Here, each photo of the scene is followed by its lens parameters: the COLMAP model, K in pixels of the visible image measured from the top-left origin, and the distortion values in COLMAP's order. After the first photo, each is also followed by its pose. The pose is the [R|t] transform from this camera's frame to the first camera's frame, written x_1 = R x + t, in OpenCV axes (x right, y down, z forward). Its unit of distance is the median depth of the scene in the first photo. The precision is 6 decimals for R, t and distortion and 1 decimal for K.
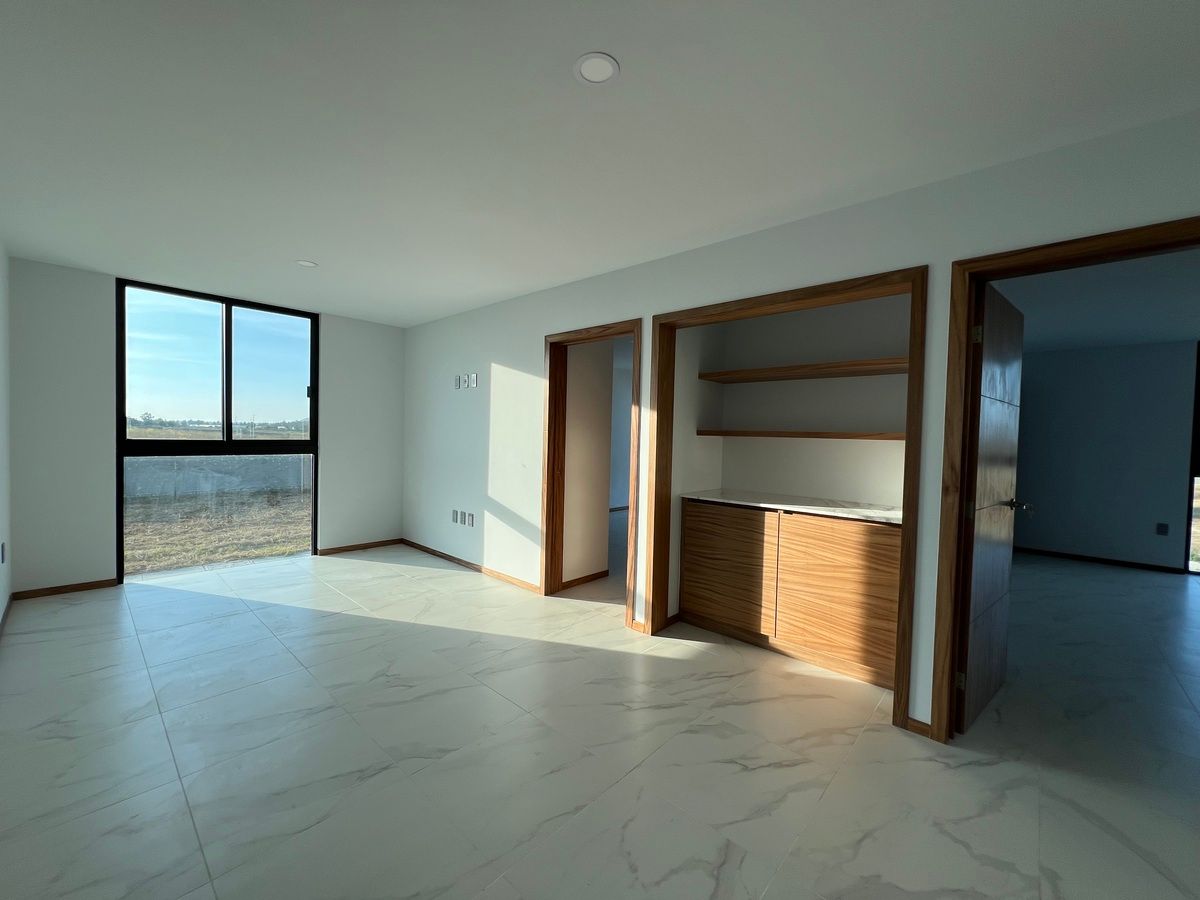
lens RADIAL K [[481.7, 0, 600.4], [0, 481.7, 446.9], [0, 0, 1]] dist [-0.000778, 0.000754]
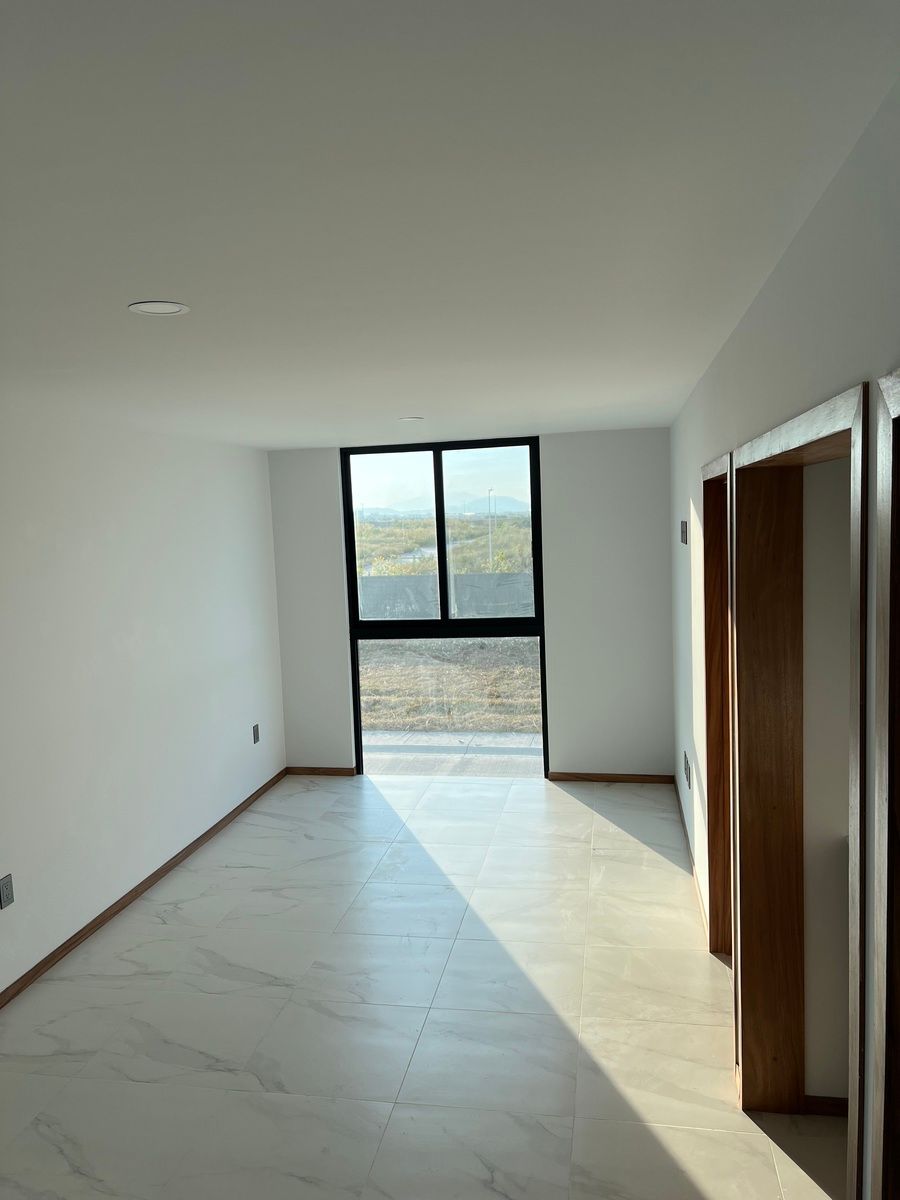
lens RADIAL K [[911.5, 0, 443.6], [0, 911.5, 599.5], [0, 0, 1]] dist [0.032703, -0.027356]
pose [[0.515873, 0.034320, -0.855977, 0.563079], [0.030538, 0.997825, 0.058412, -0.144763], [0.856121, -0.056273, 0.513703, 0.229789]]
